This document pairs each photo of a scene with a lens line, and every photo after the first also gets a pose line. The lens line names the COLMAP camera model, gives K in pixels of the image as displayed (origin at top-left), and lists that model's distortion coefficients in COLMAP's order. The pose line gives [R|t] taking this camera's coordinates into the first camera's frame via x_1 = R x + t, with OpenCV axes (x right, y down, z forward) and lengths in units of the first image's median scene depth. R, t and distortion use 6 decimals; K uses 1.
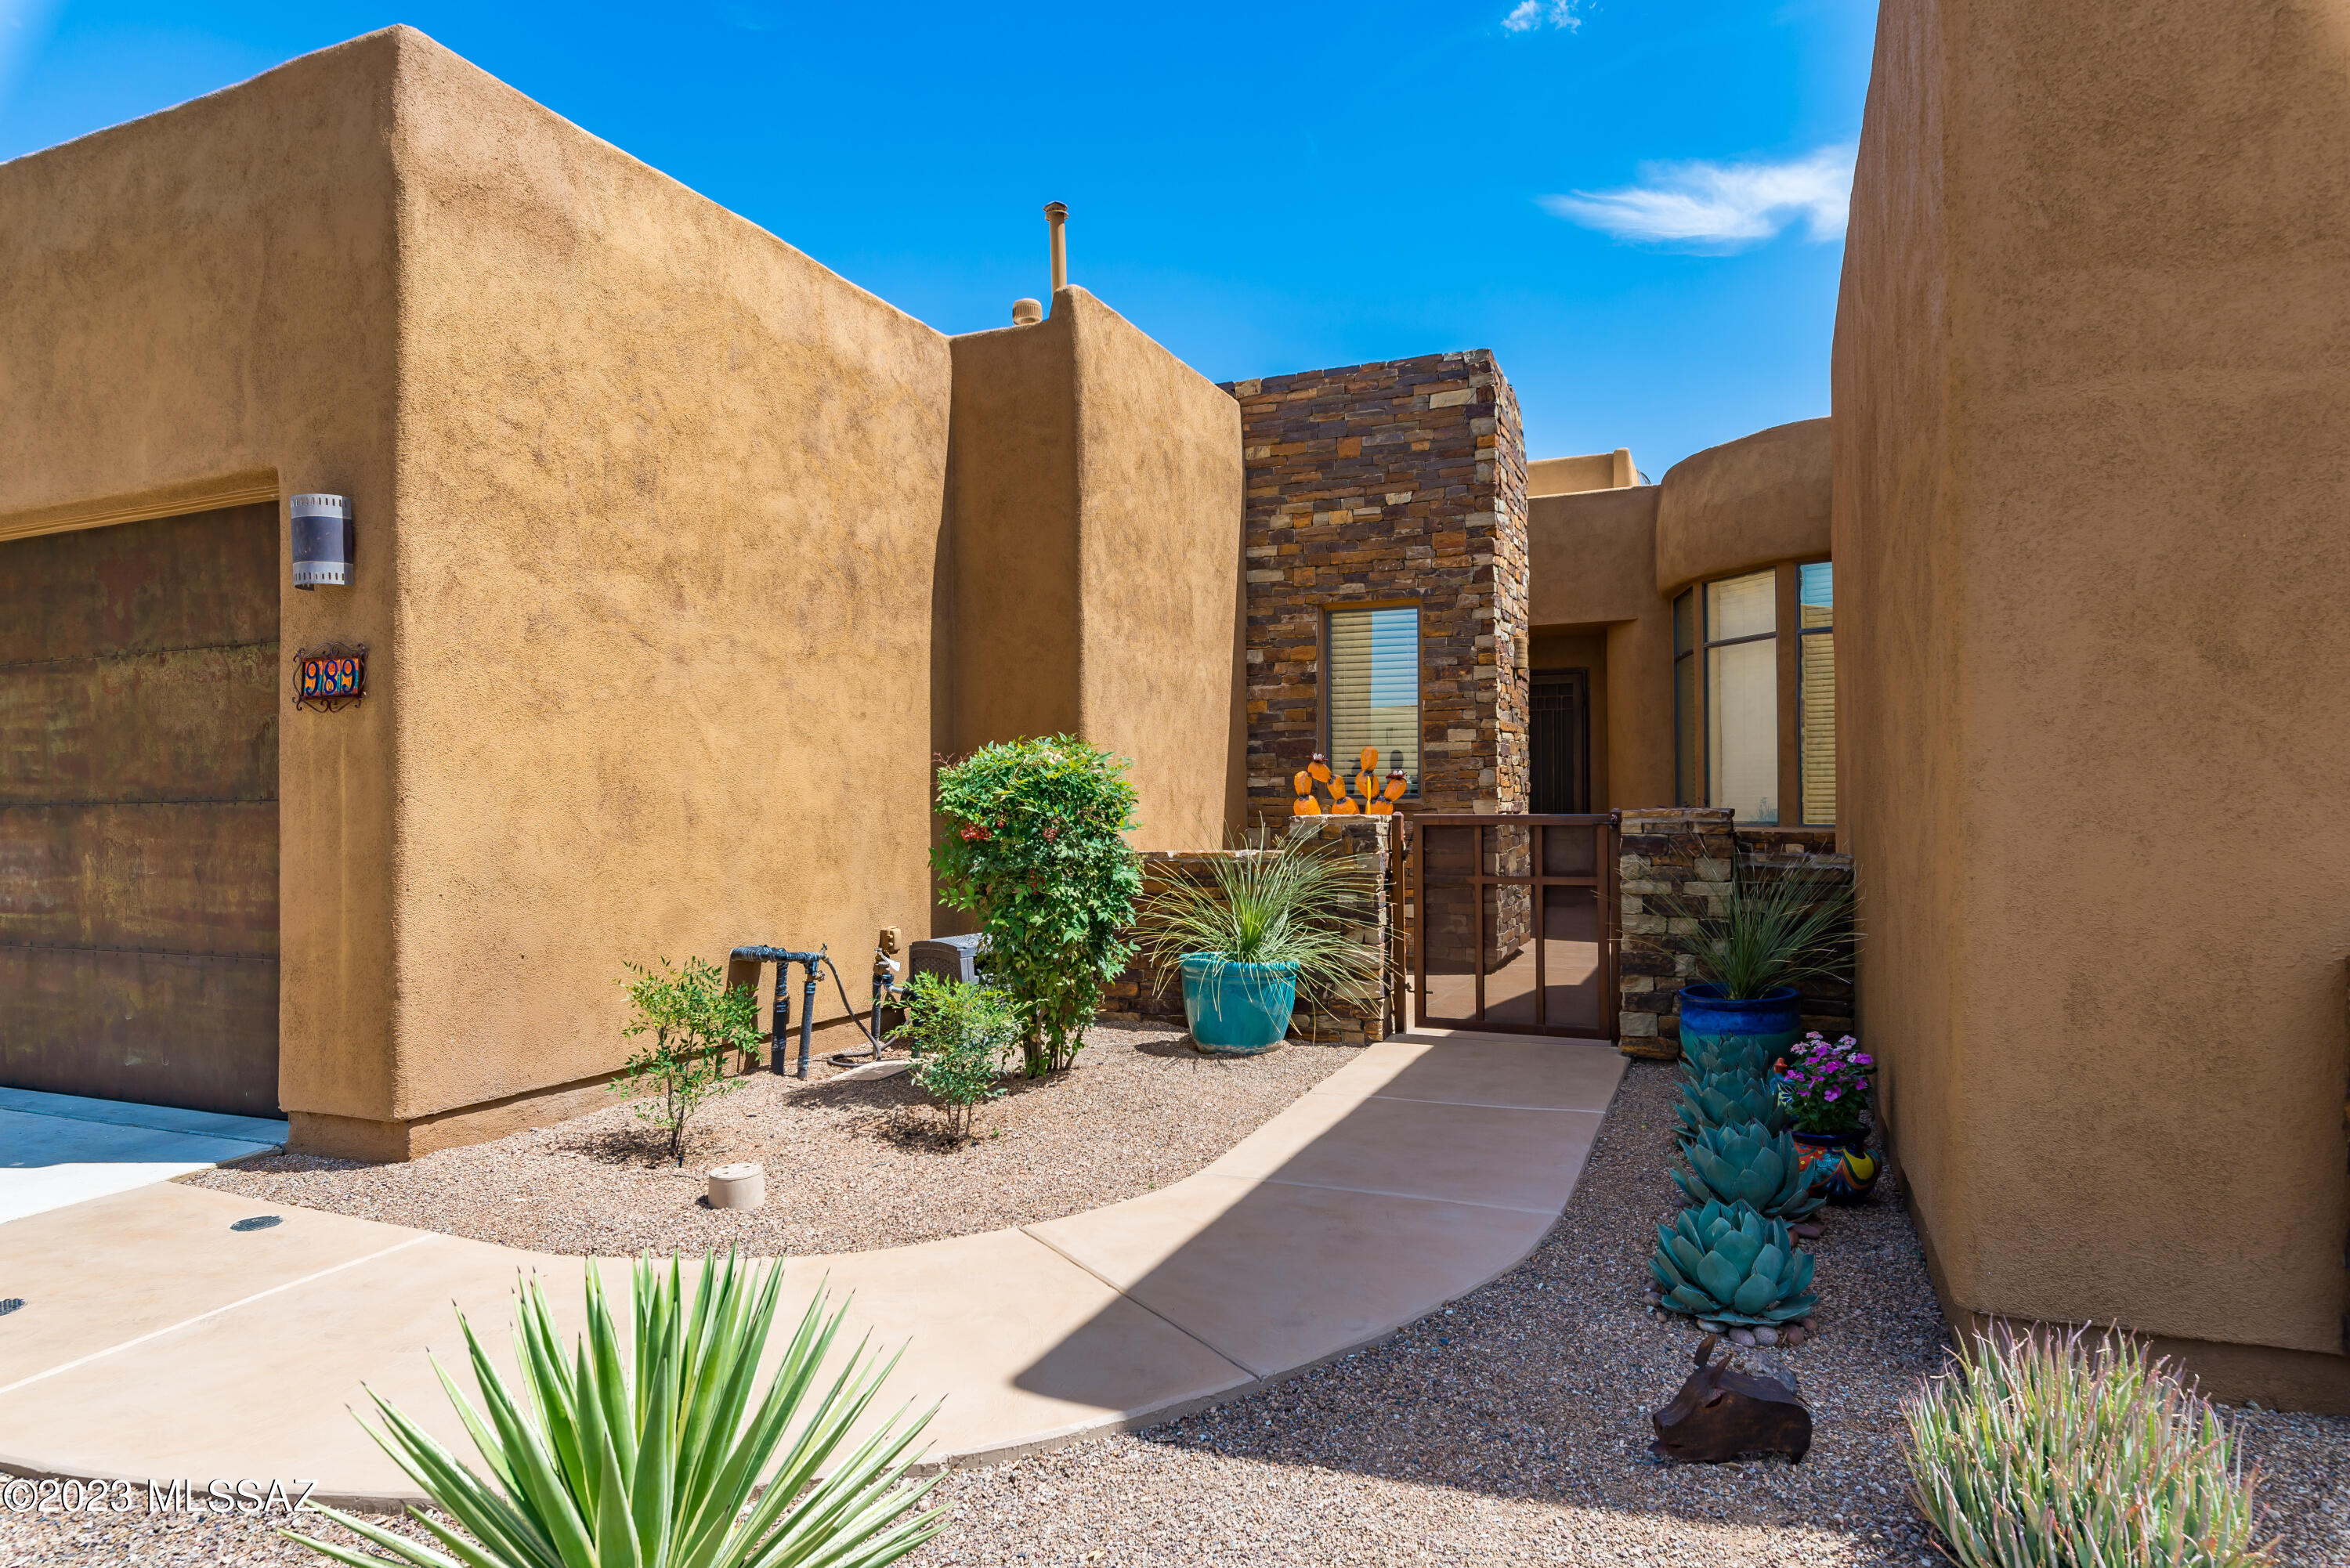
lens RADIAL K [[1360.3, 0, 1177.5], [0, 1360.3, 786.6], [0, 0, 1]] dist [0.007530, 0.001063]
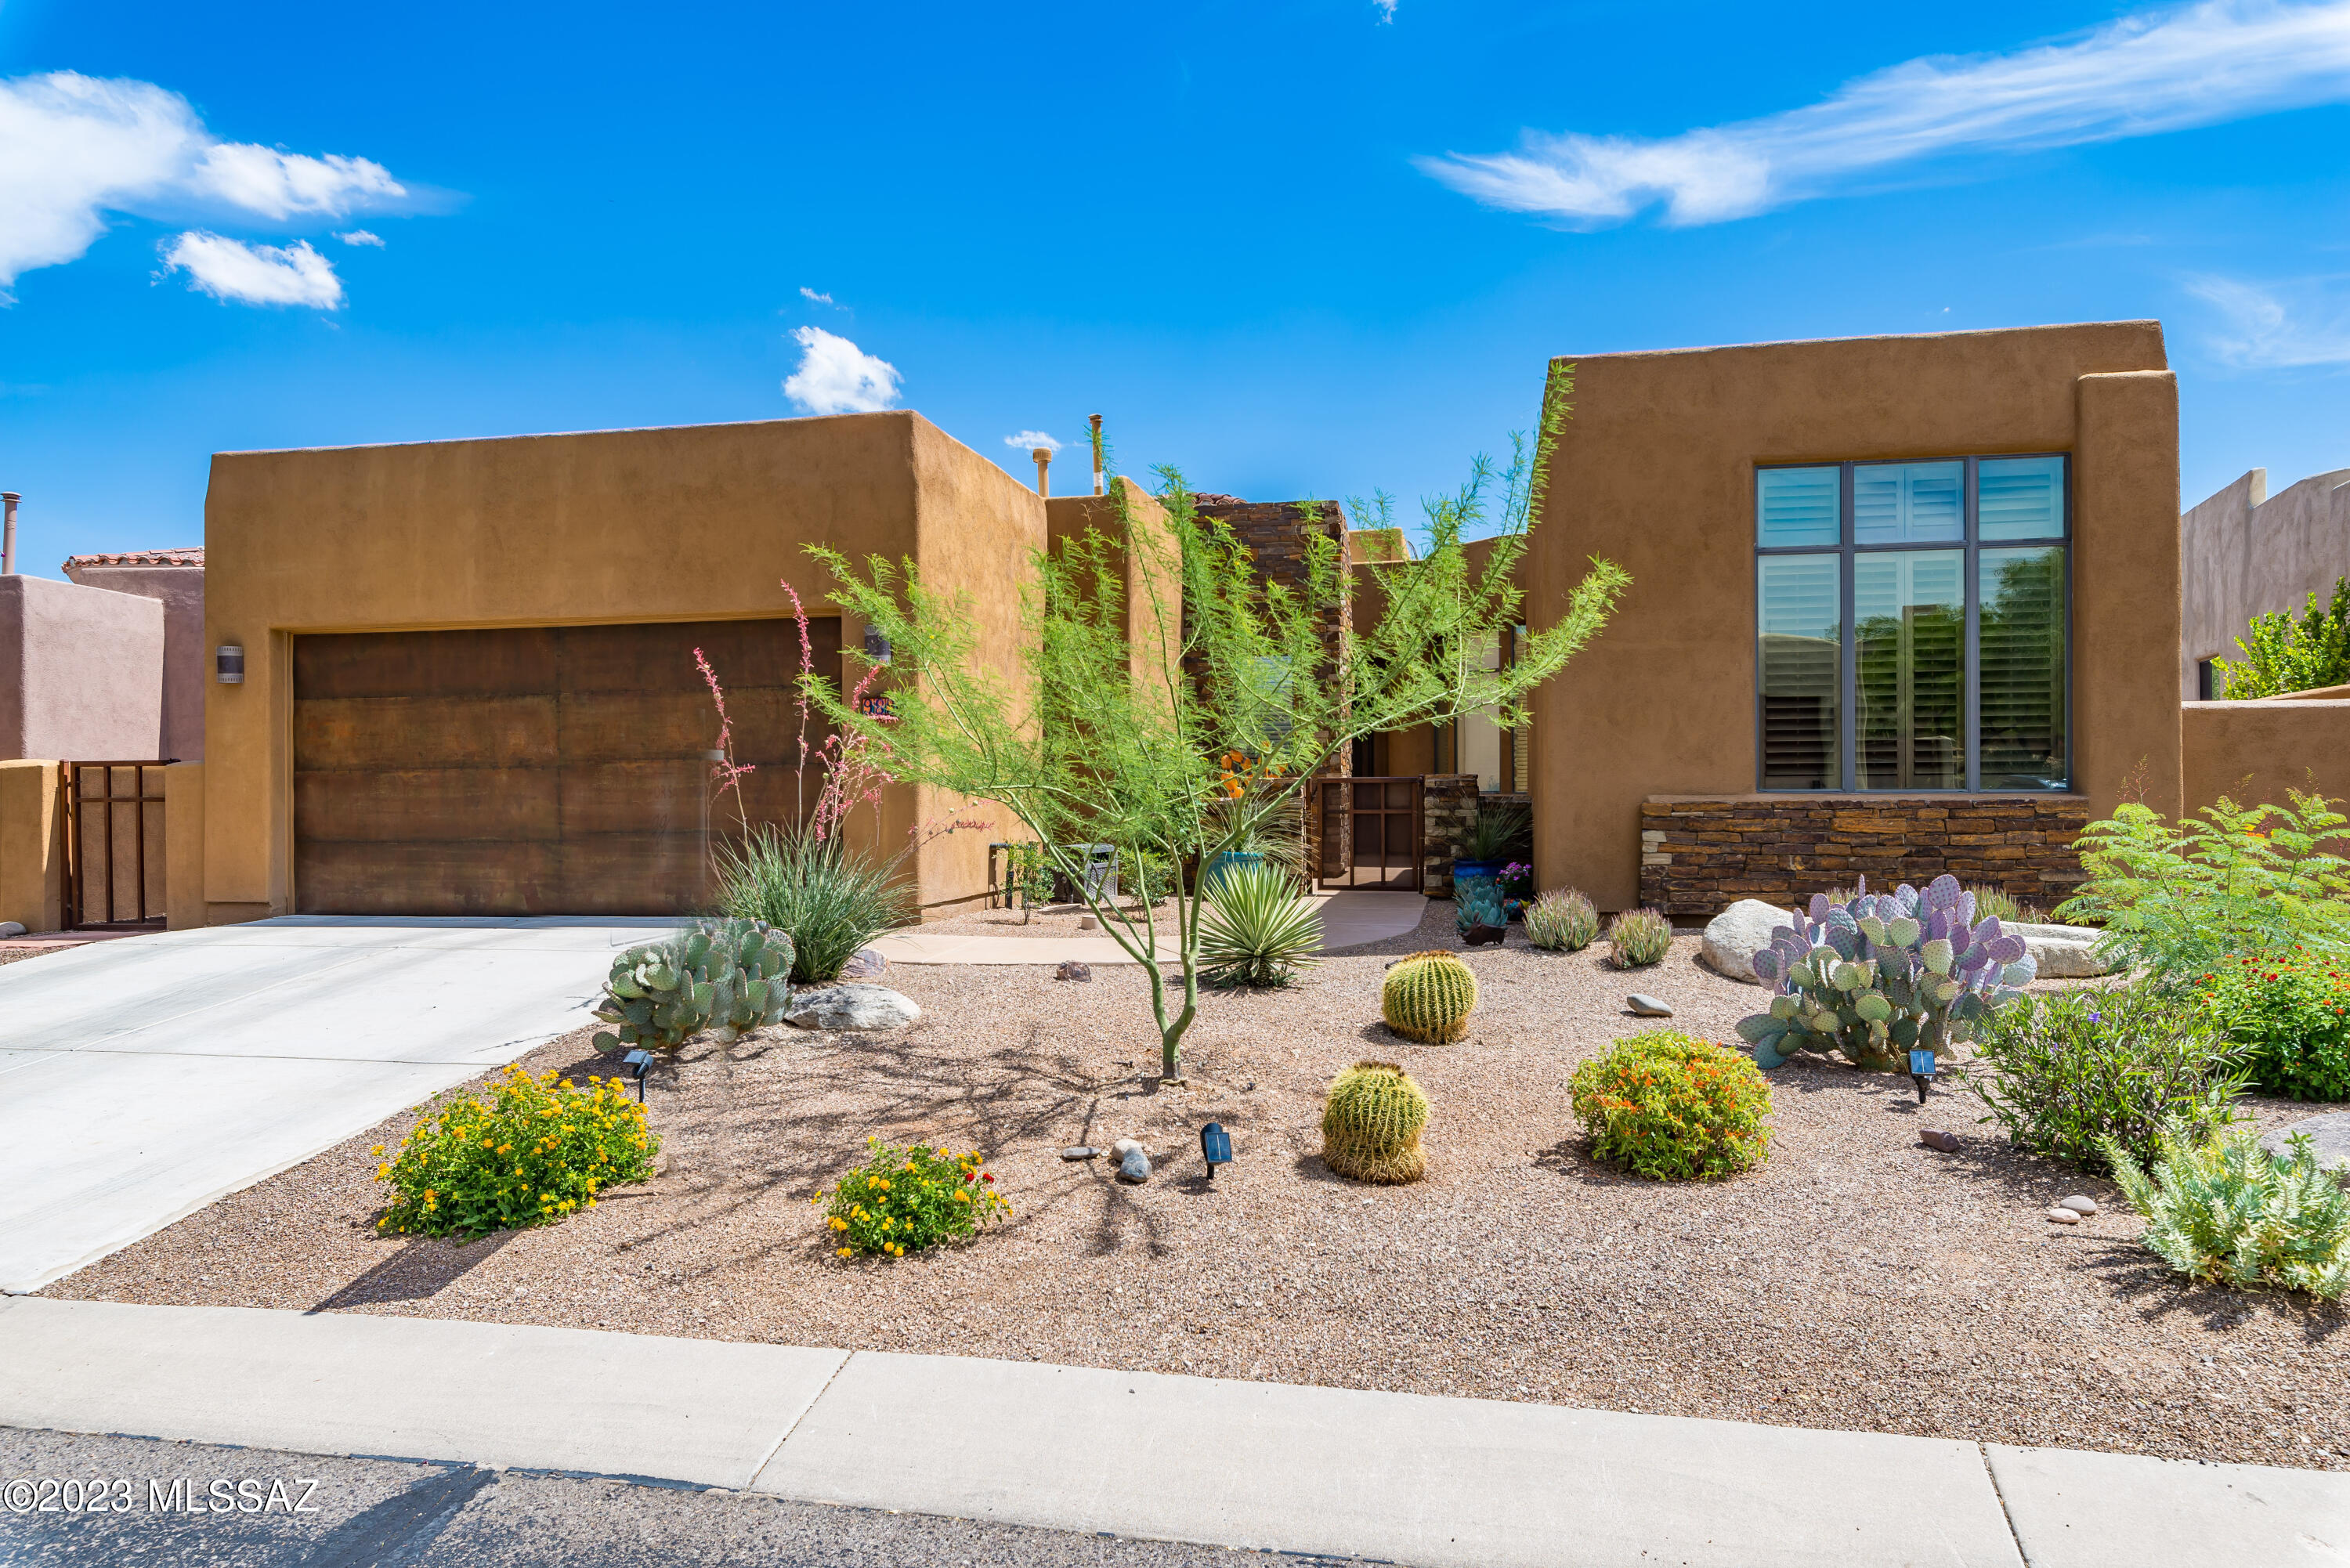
lens RADIAL K [[1482.1, 0, 1173.1], [0, 1482.1, 783.8], [0, 0, 1]] dist [-0.003210, -0.000105]
pose [[0.980717, 0.003926, 0.195396, -0.491208], [-0.004585, 0.999985, 0.002924, 0.027674], [-0.195381, -0.003763, 0.980720, -1.128431]]
